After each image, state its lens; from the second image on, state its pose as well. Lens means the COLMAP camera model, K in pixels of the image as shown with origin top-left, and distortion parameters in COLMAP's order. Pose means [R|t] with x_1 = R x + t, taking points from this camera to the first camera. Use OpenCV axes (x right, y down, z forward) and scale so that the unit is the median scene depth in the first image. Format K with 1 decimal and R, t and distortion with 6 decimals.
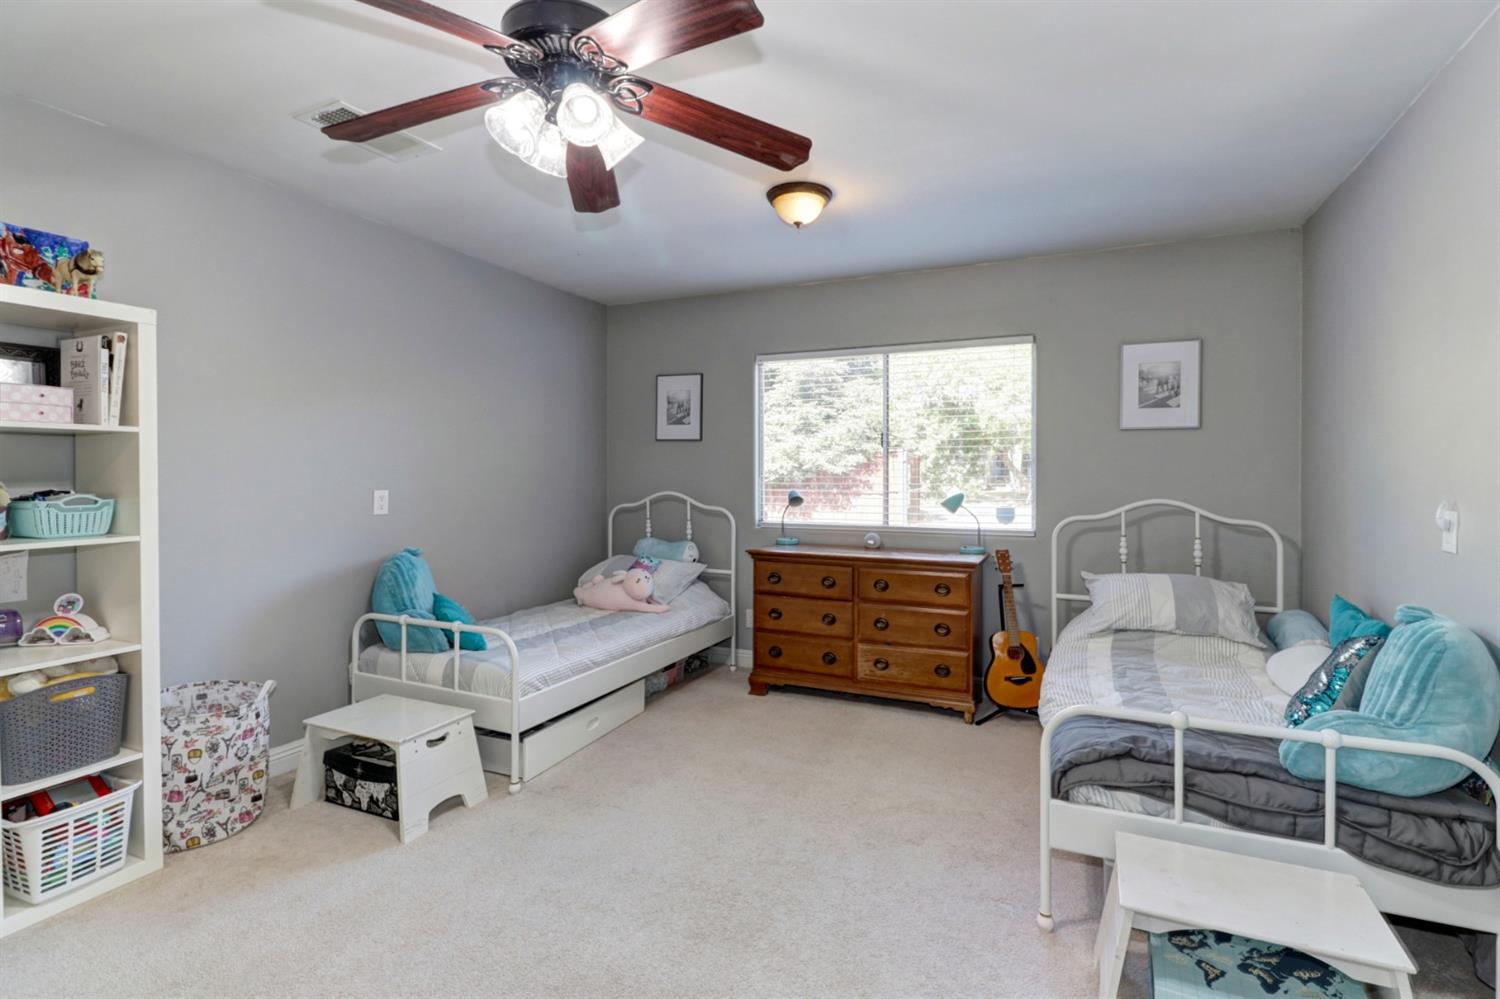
lens RADIAL K [[722.9, 0, 753.4], [0, 722.9, 457.5], [0, 0, 1]] dist [0.020453, -0.012458]
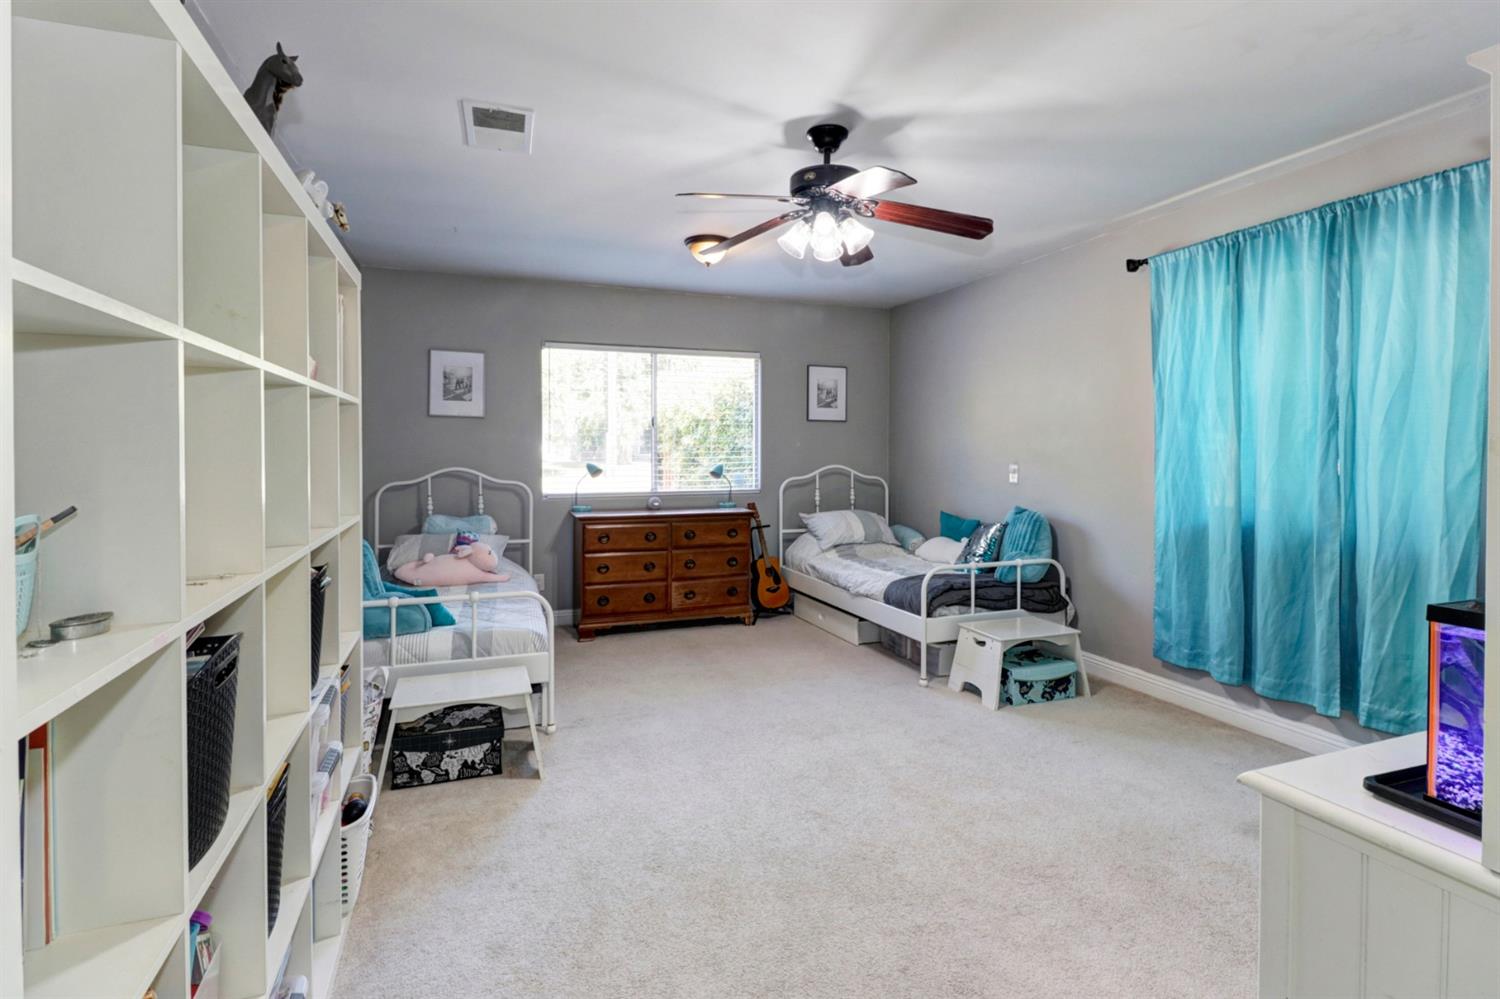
lens RADIAL K [[718.7, 0, 748.2], [0, 718.7, 463.7], [0, 0, 1]] dist [-0.000101, -0.000109]
pose [[0.696399, -0.007212, 0.717618, -0.696047], [-0.009836, 0.999760, 0.019592, 0.024266], [-0.717587, -0.020702, 0.696161, 0.032180]]
